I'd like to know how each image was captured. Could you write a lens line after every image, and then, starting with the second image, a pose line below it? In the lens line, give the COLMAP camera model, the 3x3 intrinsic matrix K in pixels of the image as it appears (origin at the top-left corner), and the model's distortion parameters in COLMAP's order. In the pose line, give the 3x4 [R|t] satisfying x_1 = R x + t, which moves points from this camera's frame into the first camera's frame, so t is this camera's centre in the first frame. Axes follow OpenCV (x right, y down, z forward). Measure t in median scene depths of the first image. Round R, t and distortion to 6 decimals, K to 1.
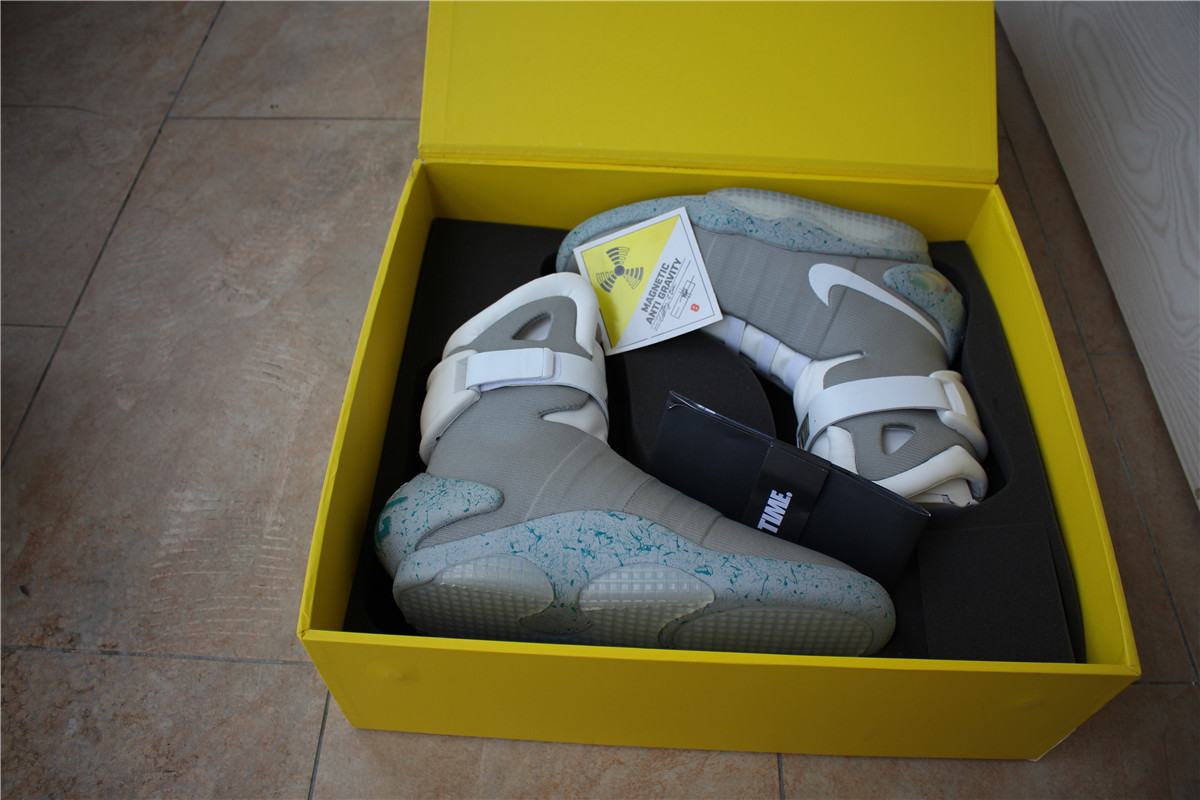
lens RADIAL K [[987.7, 0, 600.0], [0, 987.7, 400.0], [0, 0, 1]] dist [-0.161073, 0.119956]
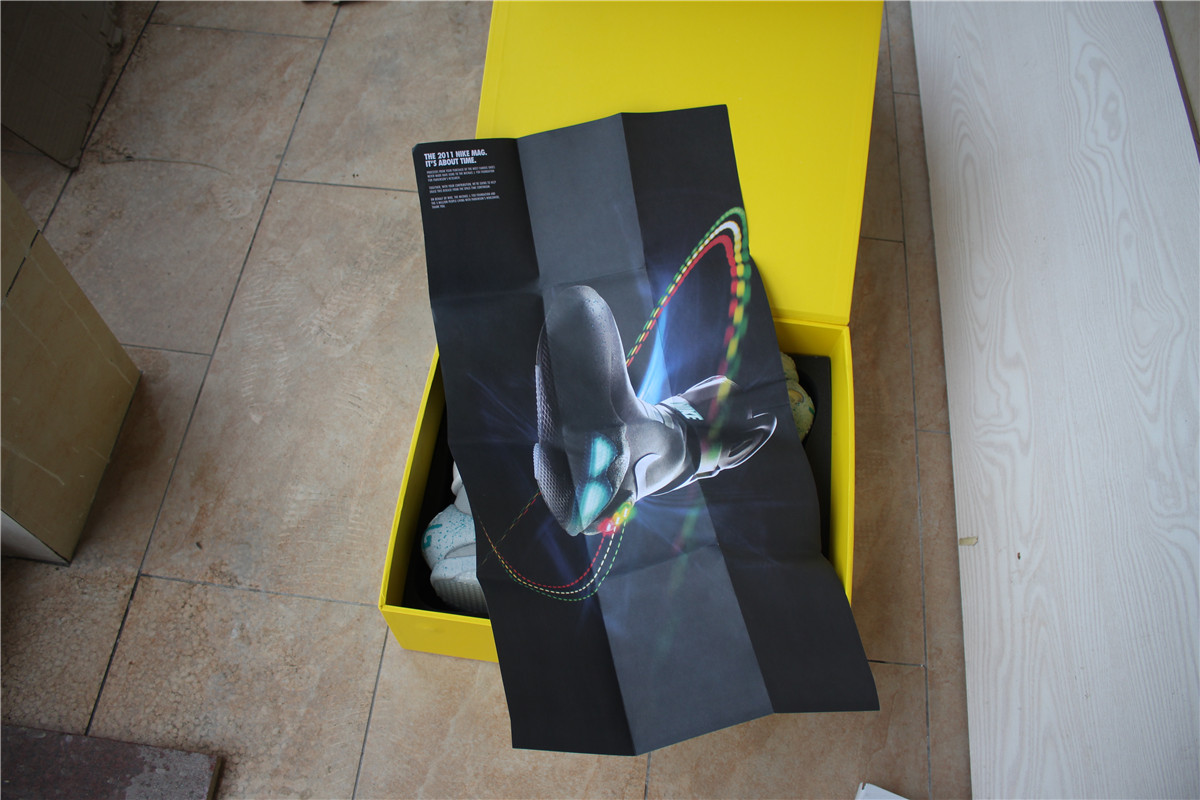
lens RADIAL K [[978.9, 0, 600.0], [0, 978.9, 400.0], [0, 0, 1]] dist [-0.153784, 0.107157]
pose [[0.996602, 0.080136, -0.019037, 0.060118], [-0.076791, 0.987573, 0.137126, -0.247658], [0.029790, -0.135198, 0.990371, -0.428479]]
